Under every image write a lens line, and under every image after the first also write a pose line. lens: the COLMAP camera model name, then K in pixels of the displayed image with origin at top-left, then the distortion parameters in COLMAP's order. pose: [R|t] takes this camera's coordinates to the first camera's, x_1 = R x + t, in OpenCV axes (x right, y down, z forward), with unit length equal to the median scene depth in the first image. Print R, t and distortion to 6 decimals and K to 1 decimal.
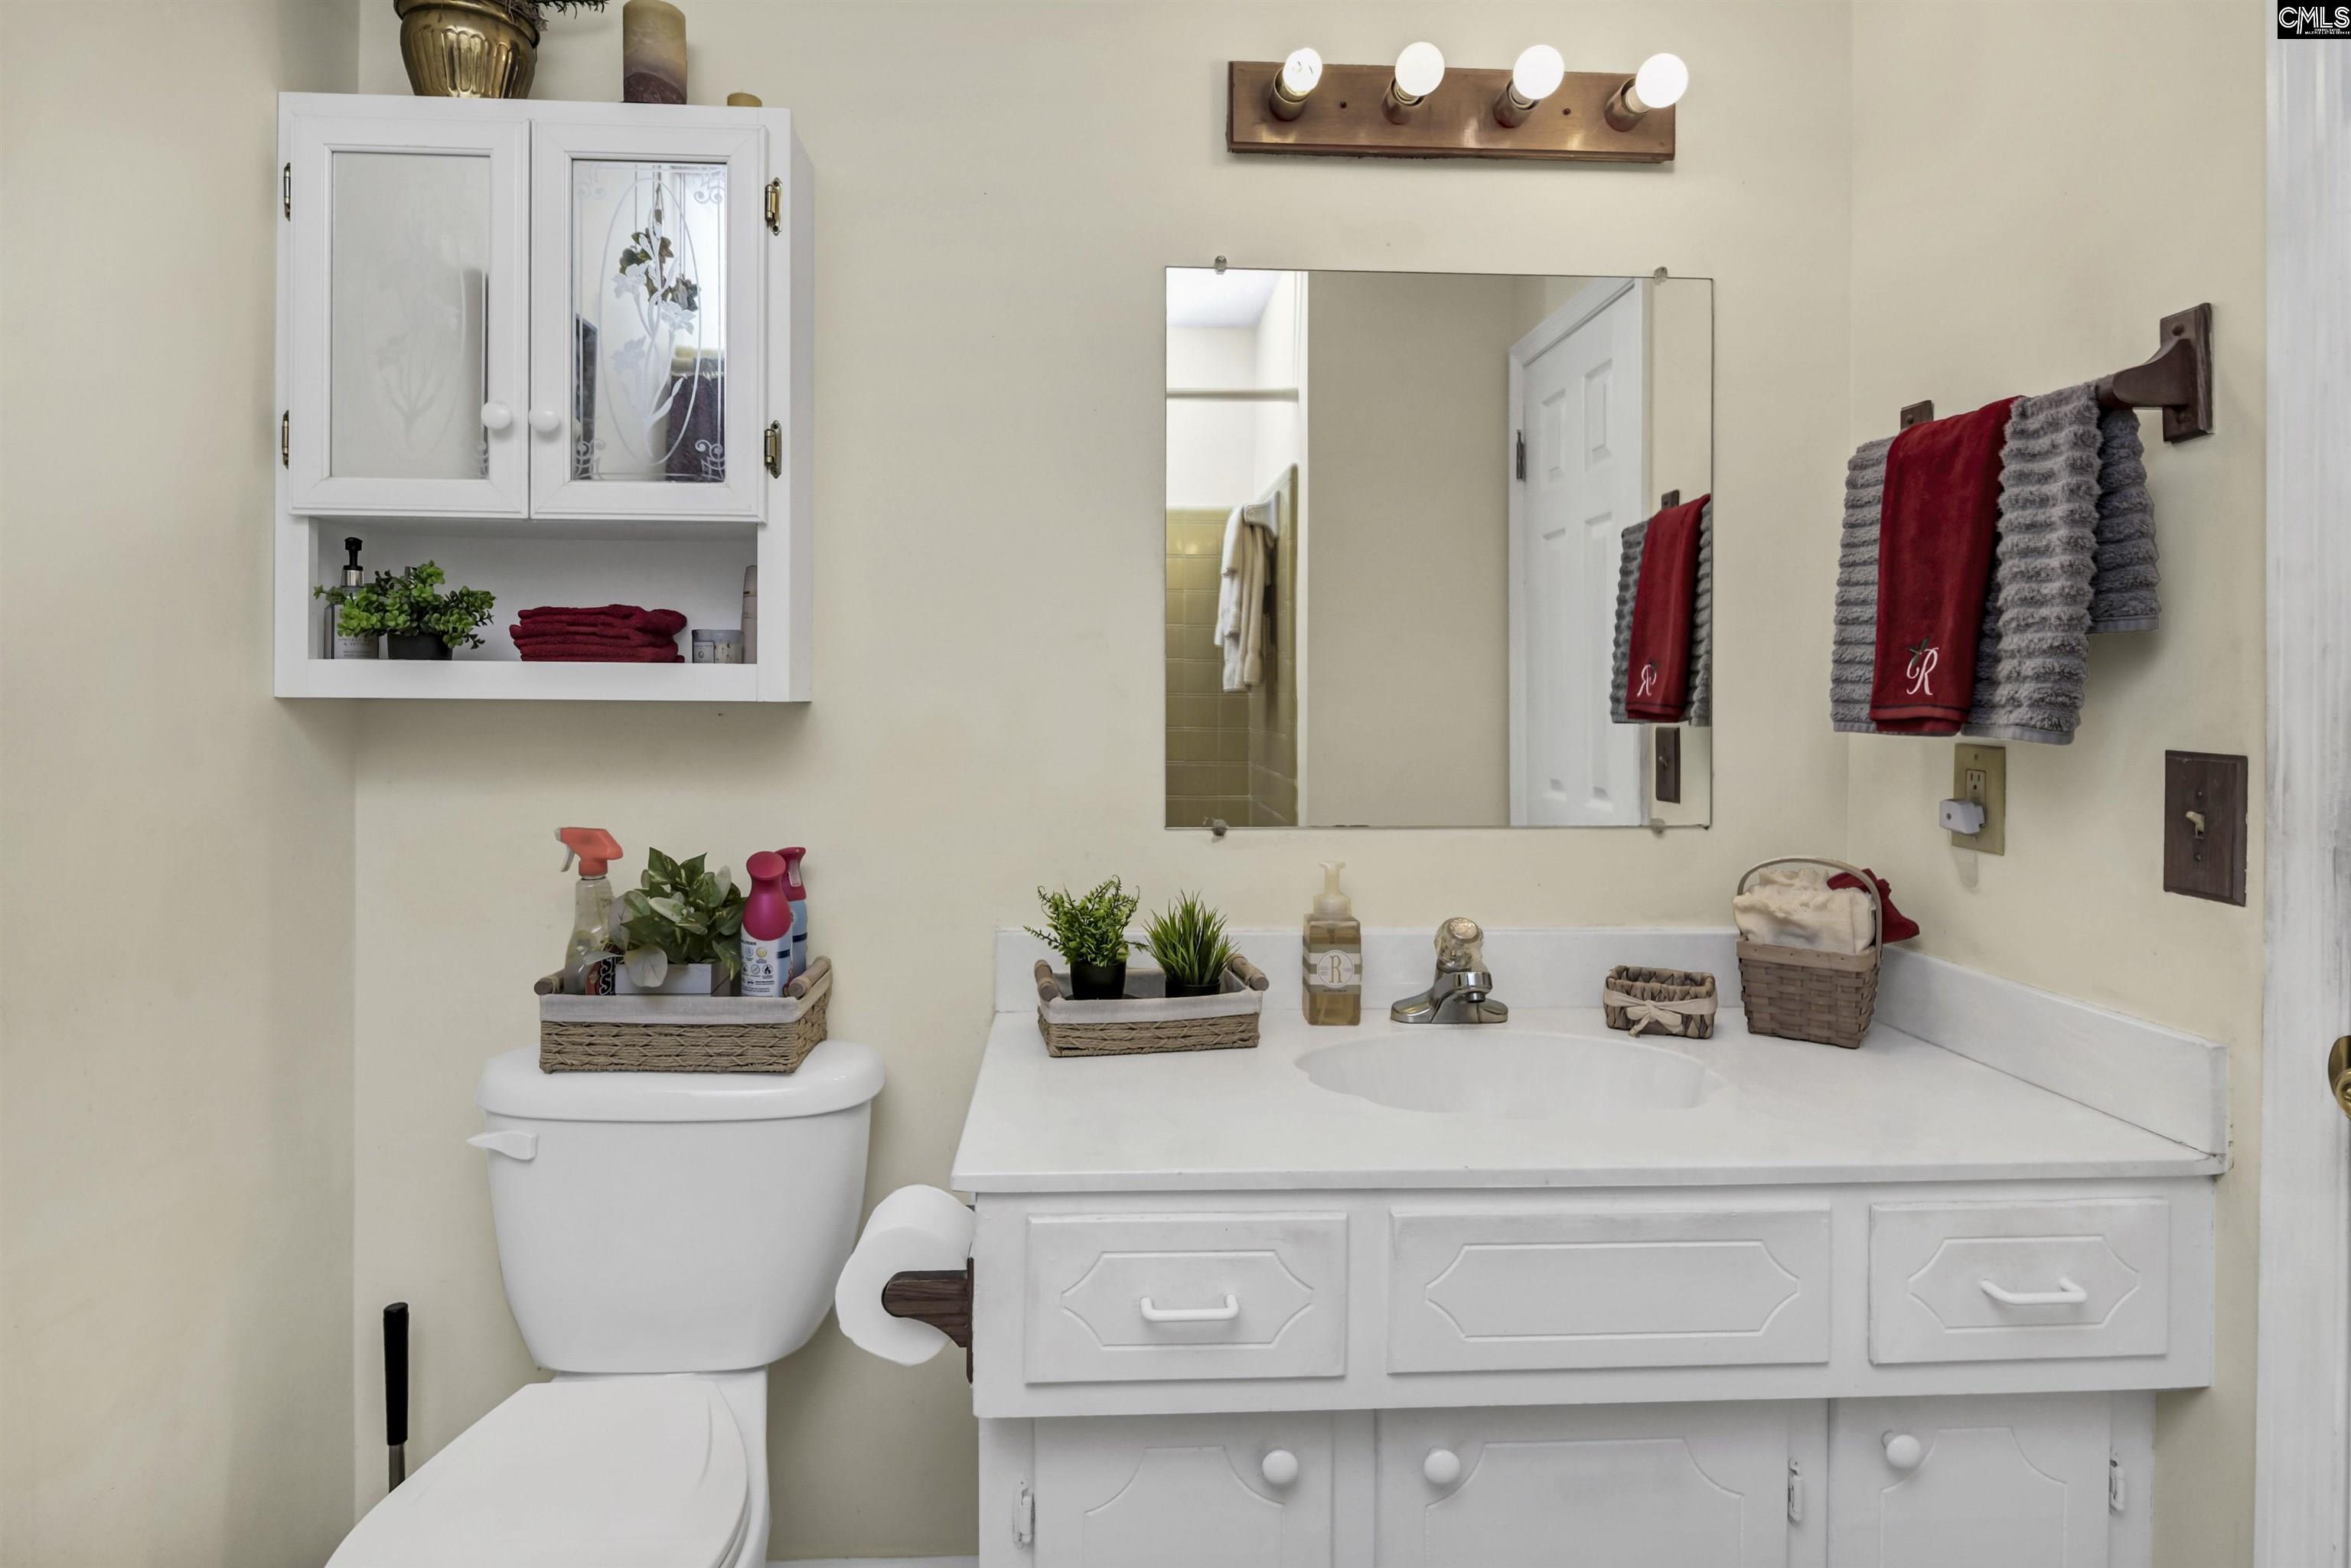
lens RADIAL K [[1295.3, 0, 1176.6], [0, 1295.3, 702.6], [0, 0, 1]] dist [0.018655, 0.000141]
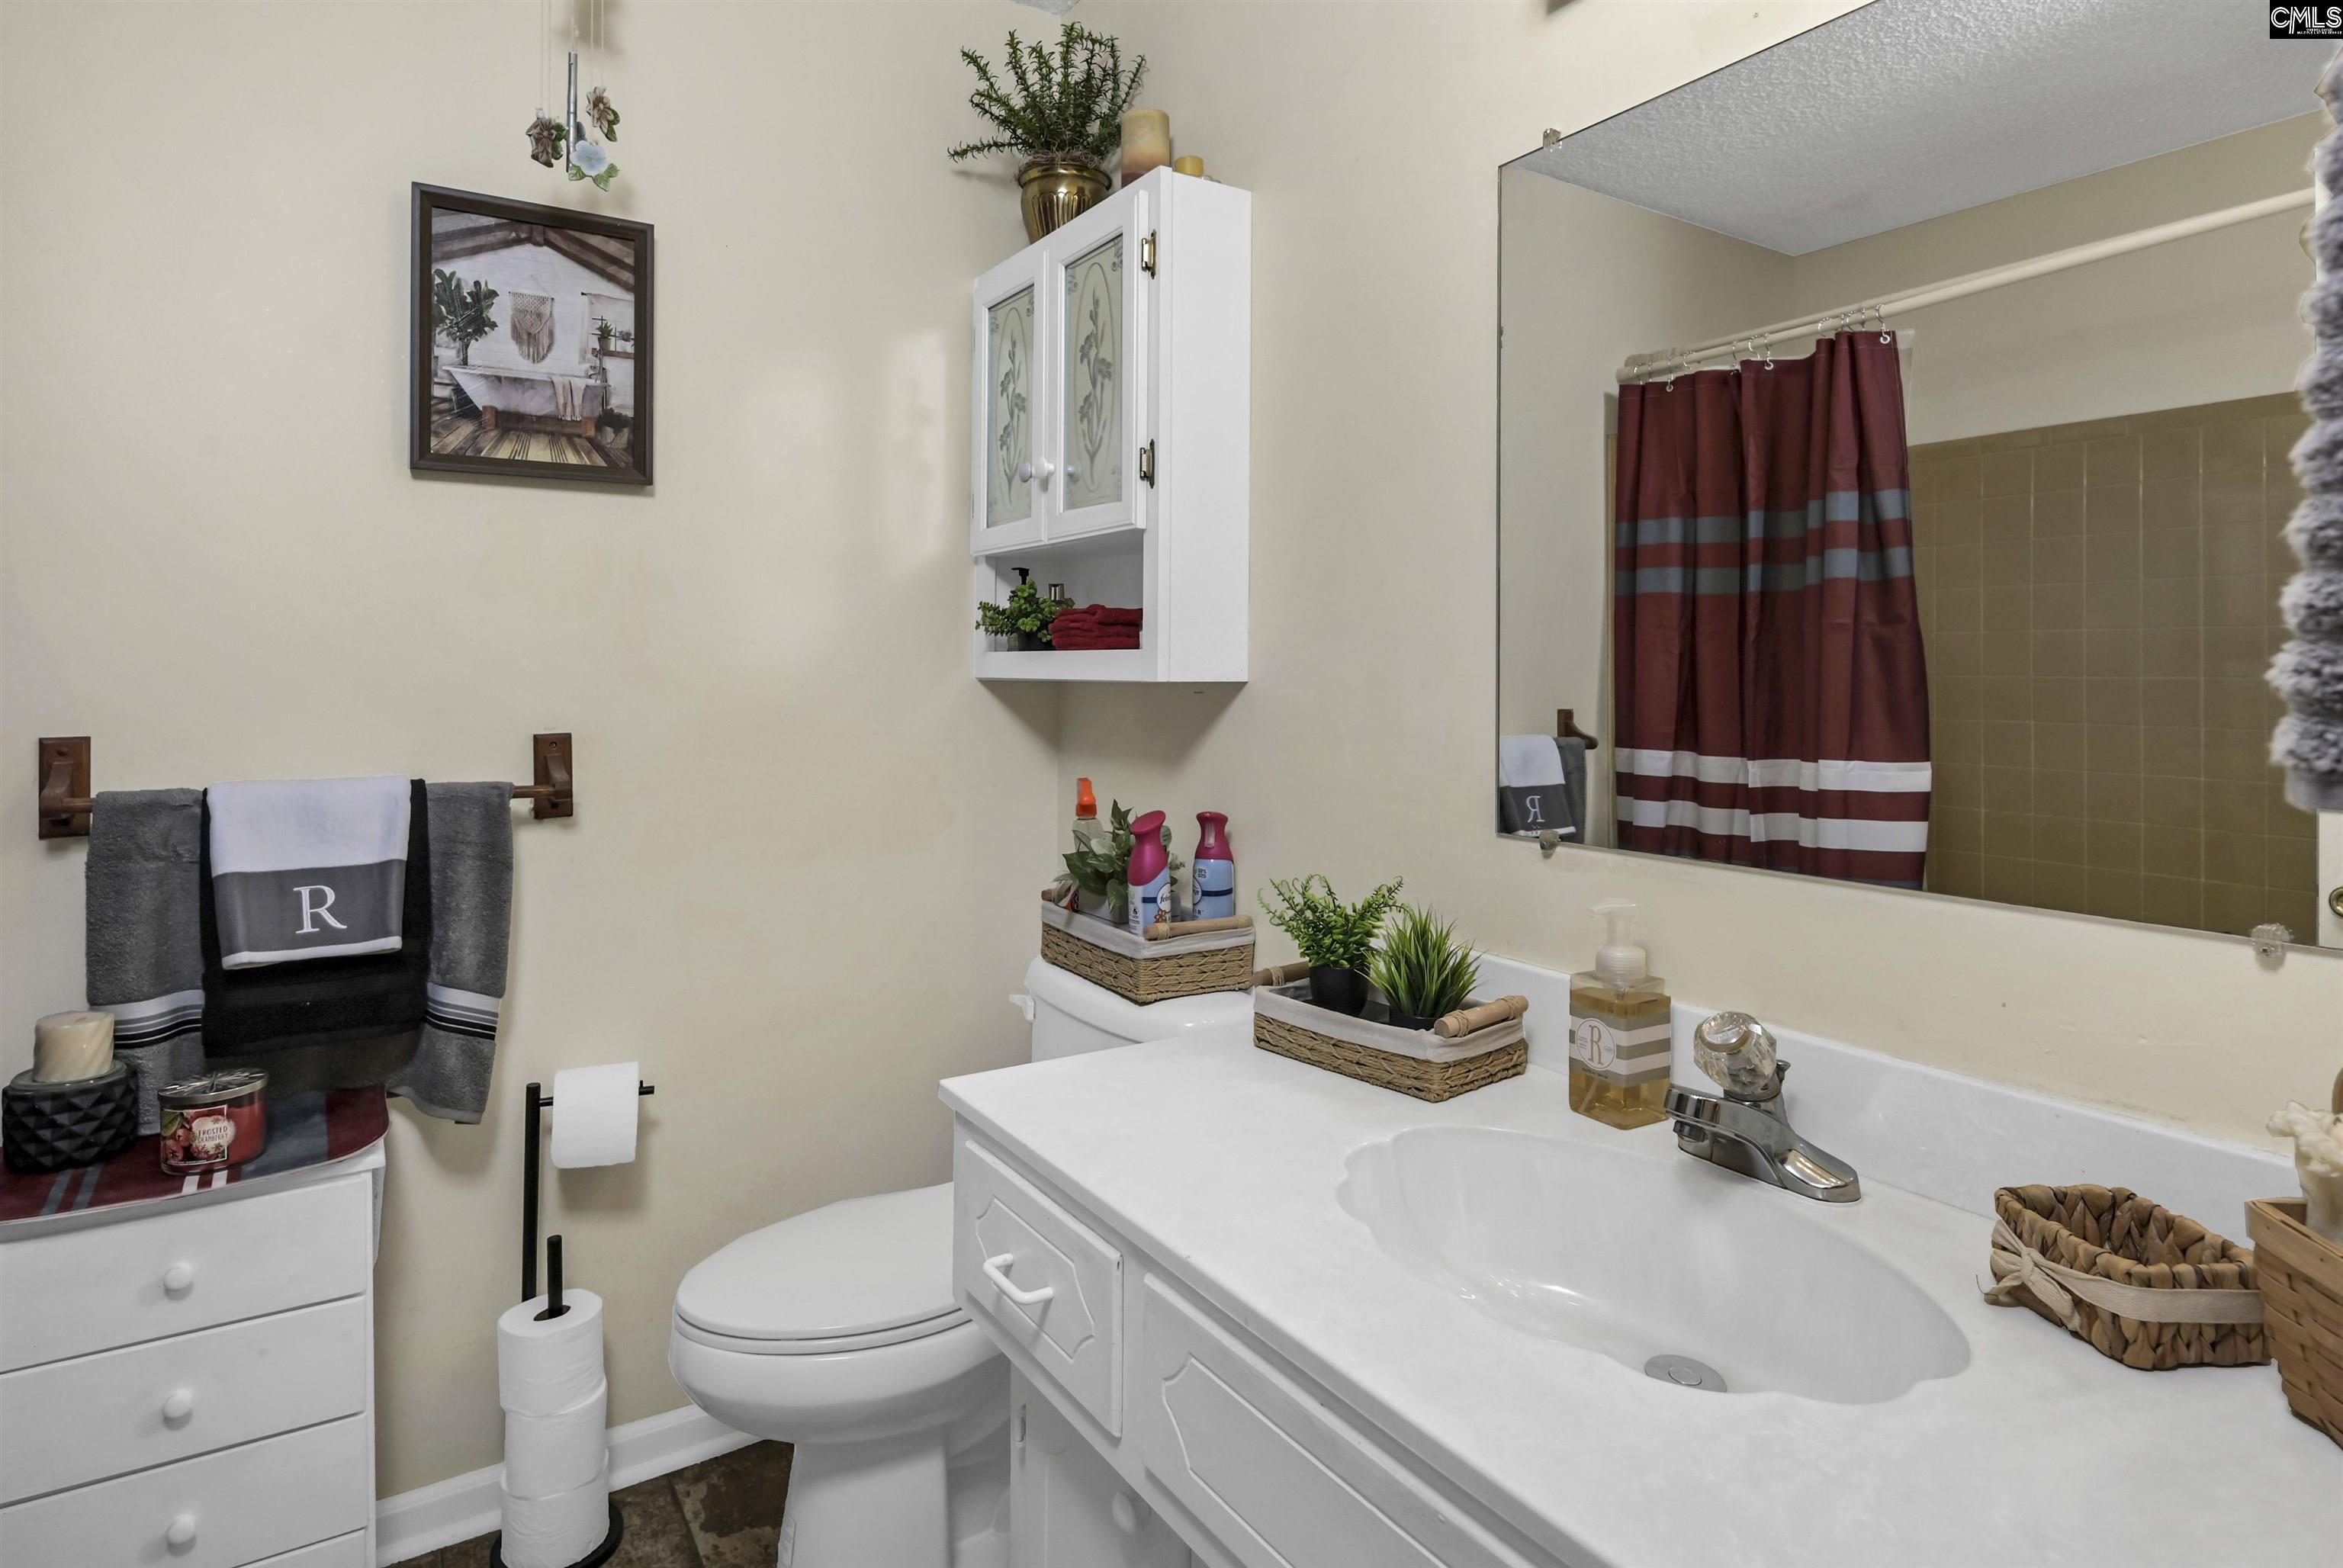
lens RADIAL K [[1259.2, 0, 1168.3], [0, 1259.2, 691.6], [0, 0, 1]] dist [-0.000636, 0.000024]
pose [[0.484250, 0.003754, -0.874922, 0.677620], [-0.023251, 0.999693, -0.008580, 0.018619], [0.874621, 0.024498, 0.484189, 0.471449]]
